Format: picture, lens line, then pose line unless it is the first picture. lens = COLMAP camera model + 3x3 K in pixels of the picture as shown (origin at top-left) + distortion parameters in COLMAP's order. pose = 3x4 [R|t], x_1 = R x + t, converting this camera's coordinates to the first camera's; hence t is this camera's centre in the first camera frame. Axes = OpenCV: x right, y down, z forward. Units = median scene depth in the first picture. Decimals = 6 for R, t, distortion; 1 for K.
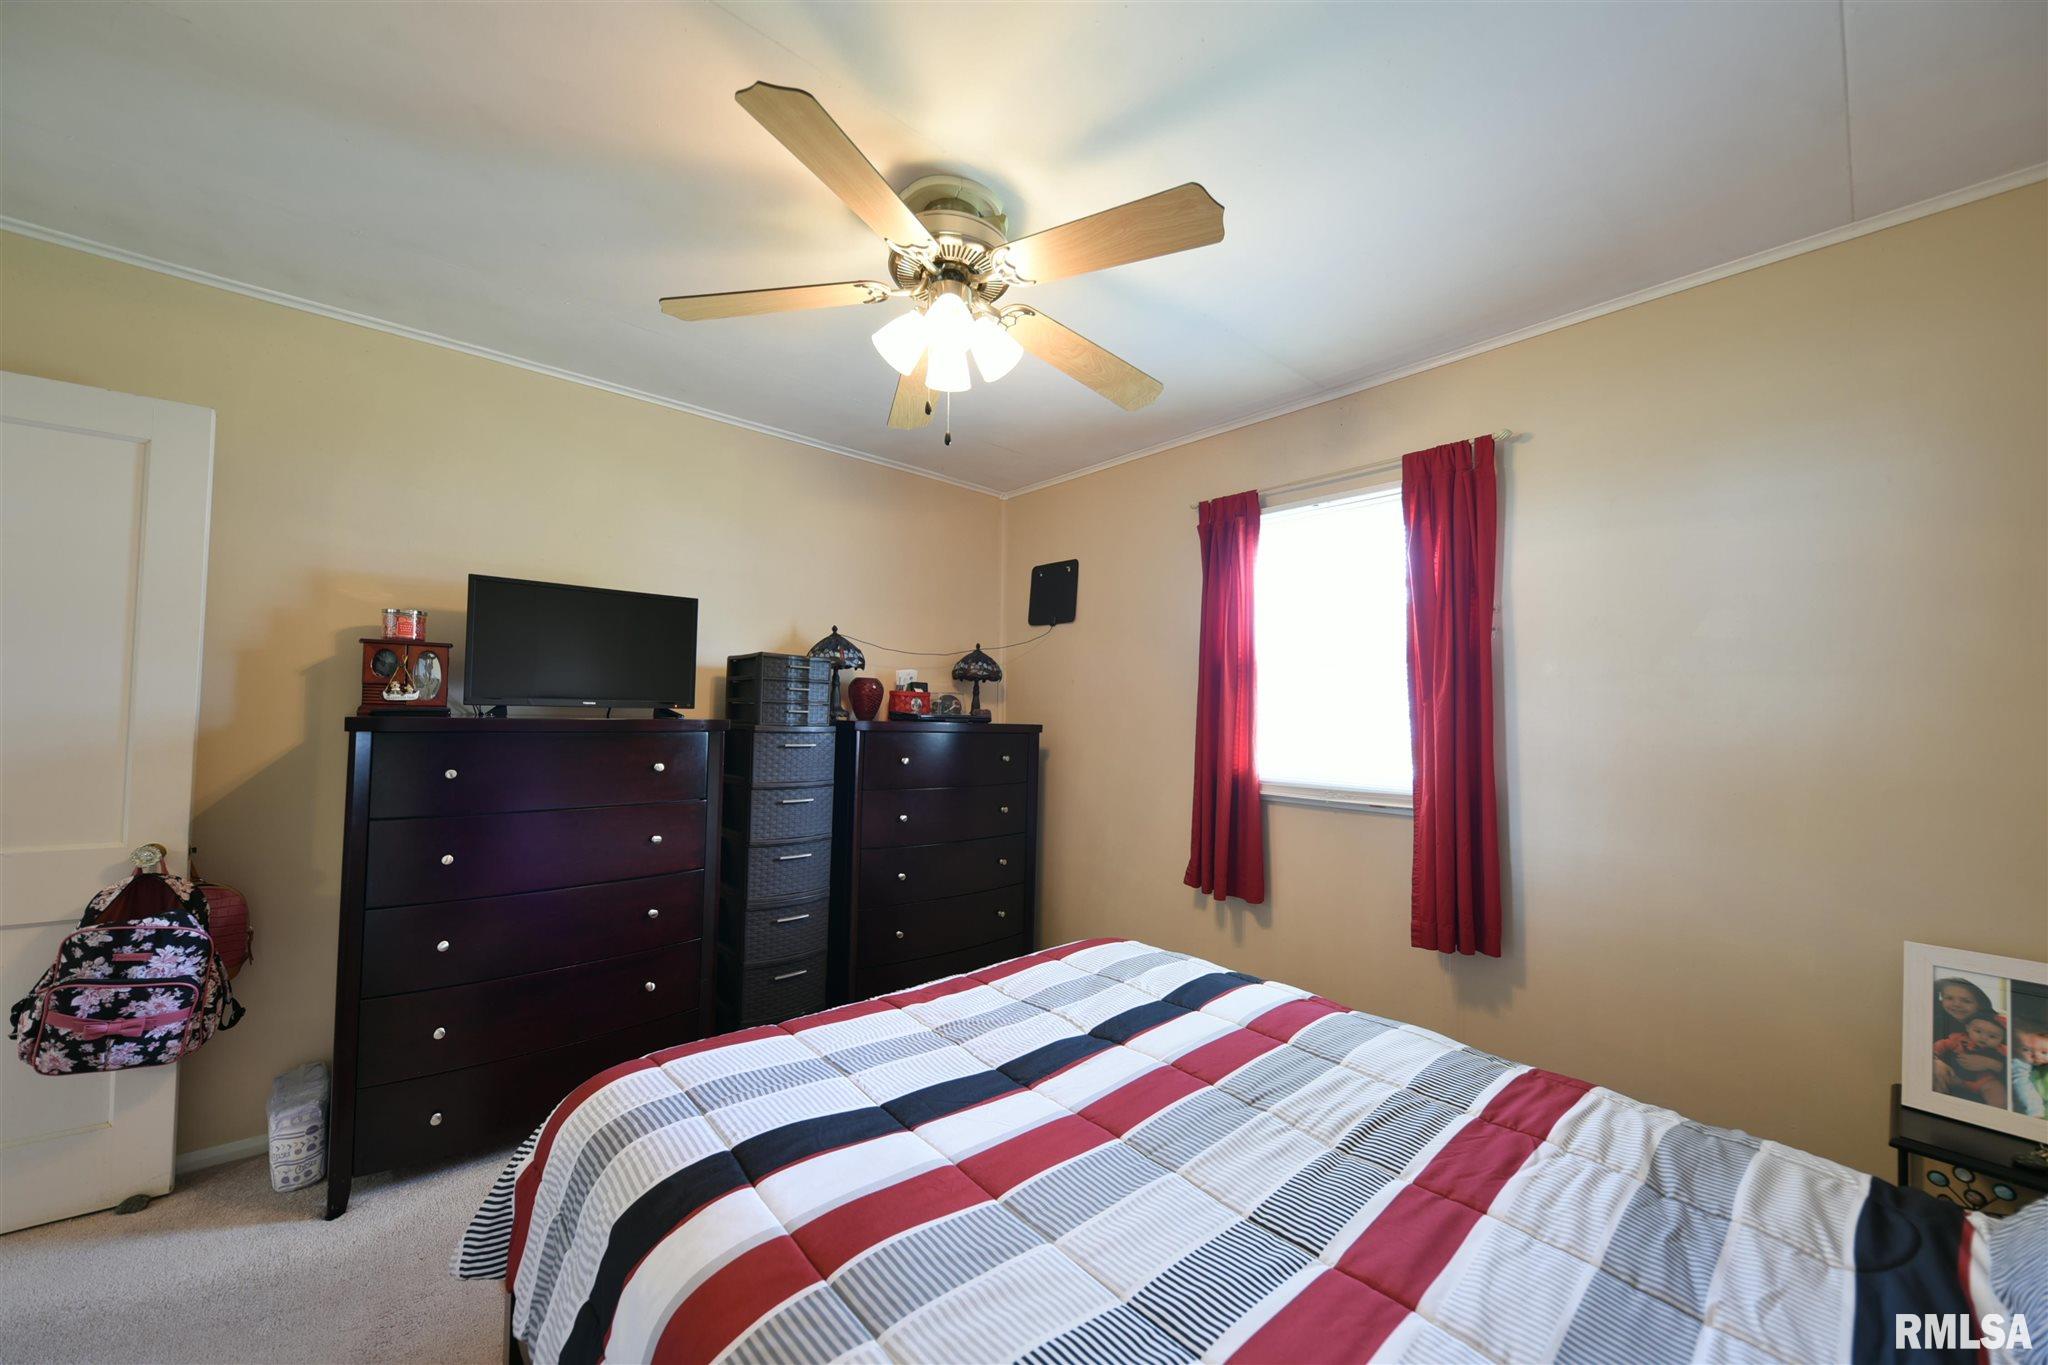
lens RADIAL K [[755.5, 0, 1030.5], [0, 755.5, 692.3], [0, 0, 1]] dist [0.001070, -0.000006]
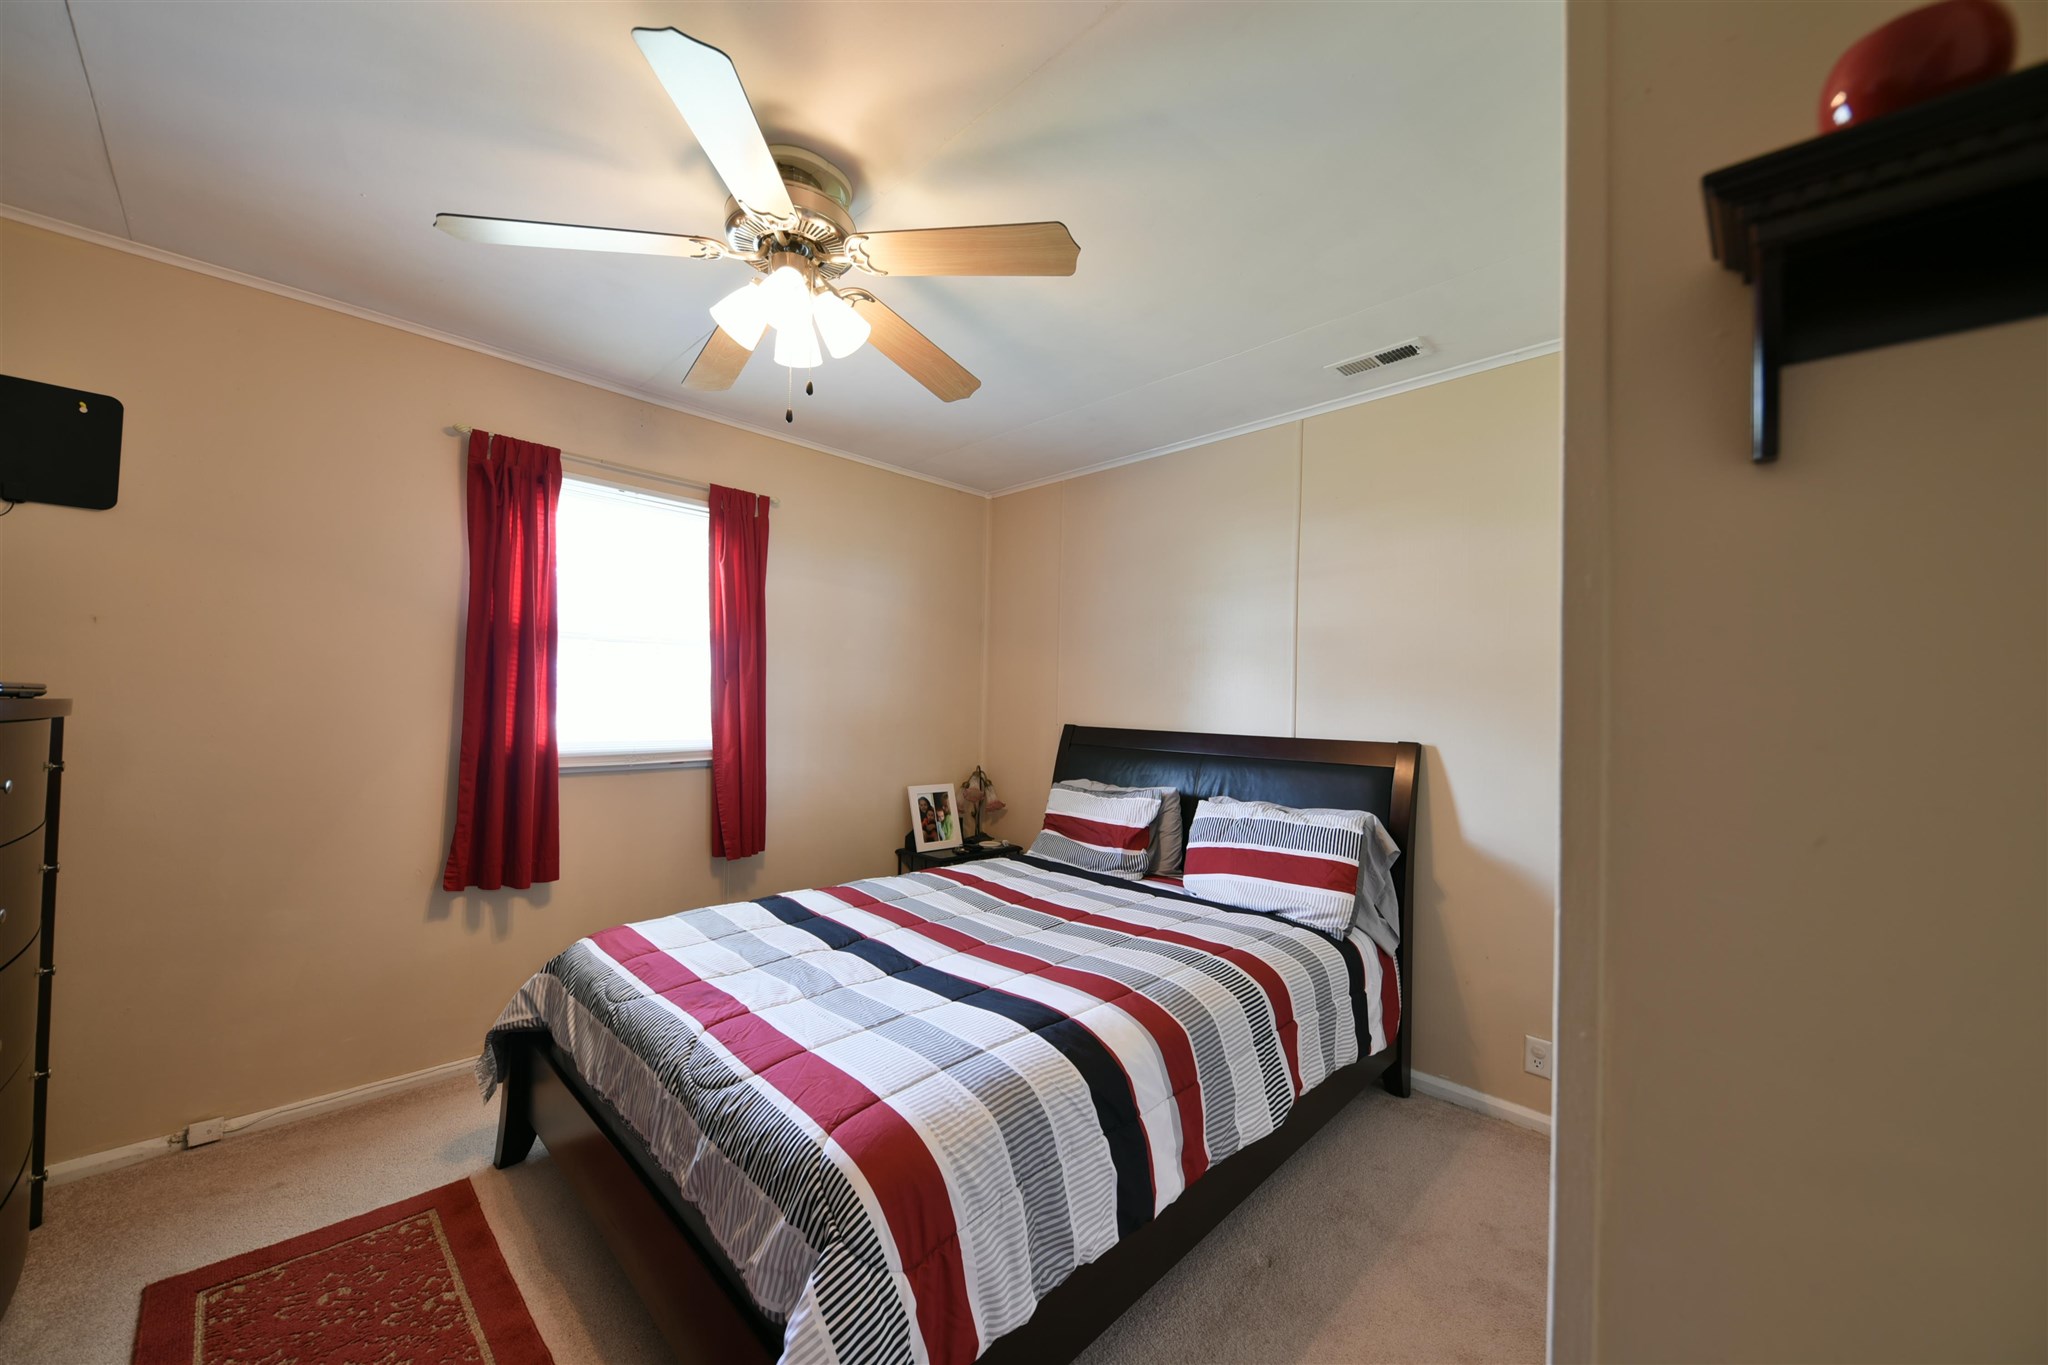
lens RADIAL K [[755.5, 0, 1030.5], [0, 755.5, 692.3], [0, 0, 1]] dist [0.001070, -0.000006]
pose [[-0.065913, -0.006880, 0.997802, -0.857955], [-0.048399, 0.998821, 0.003690, 0.006484], [-0.996651, -0.048049, -0.066168, 0.565720]]
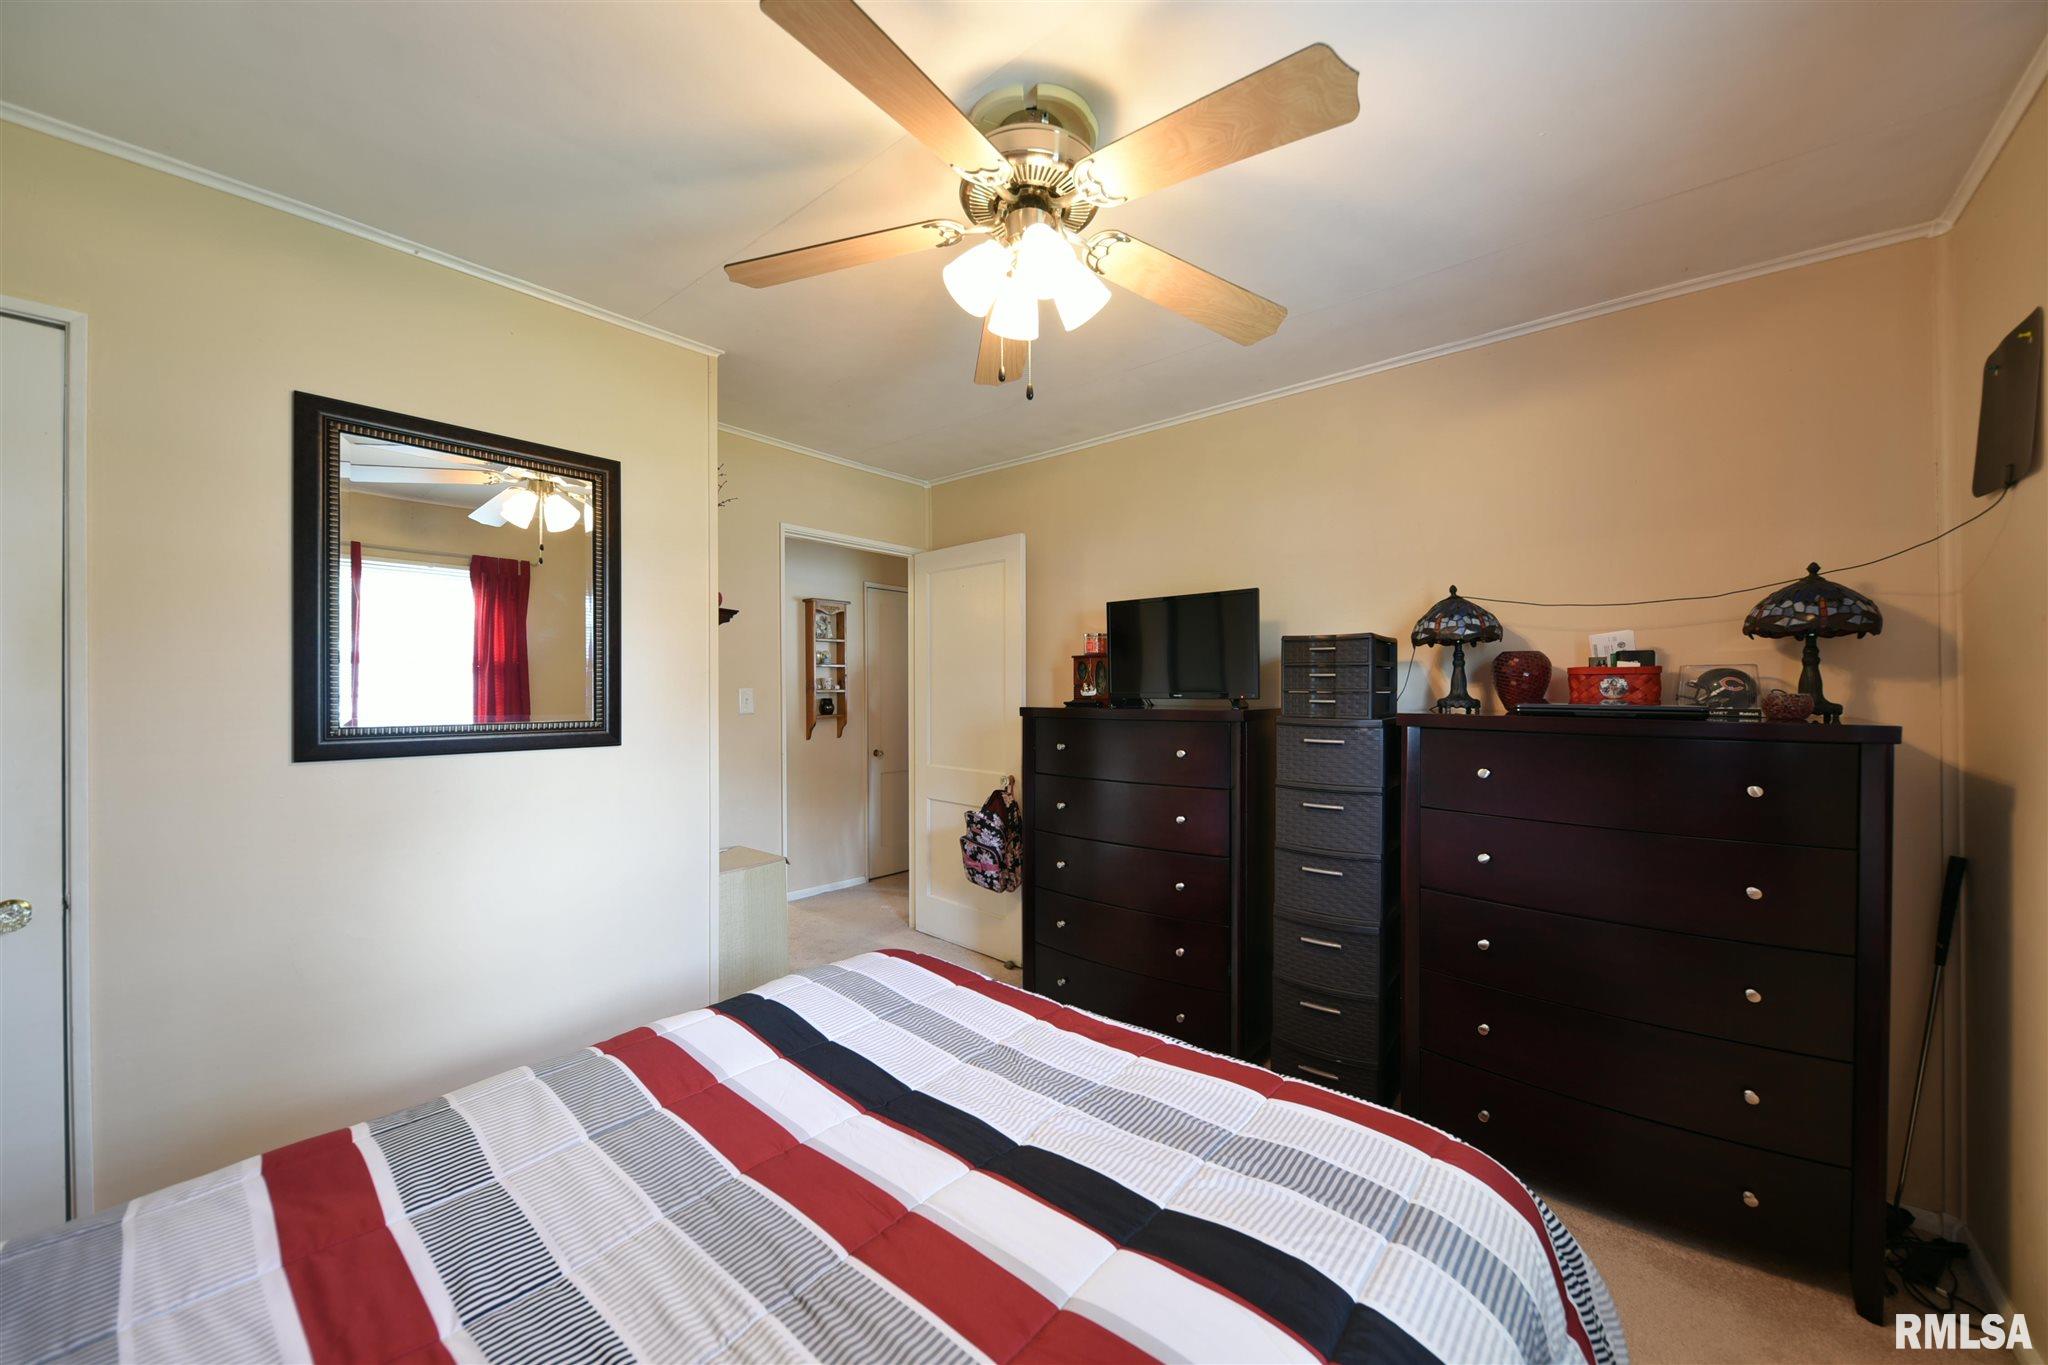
lens RADIAL K [[755.5, 0, 1030.5], [0, 755.5, 692.3], [0, 0, 1]] dist [0.001070, -0.000006]
pose [[0.140227, -0.017748, -0.989960, 0.579285], [0.033502, 0.999352, -0.013171, 0.018369], [0.989552, -0.031319, 0.140730, 0.662458]]
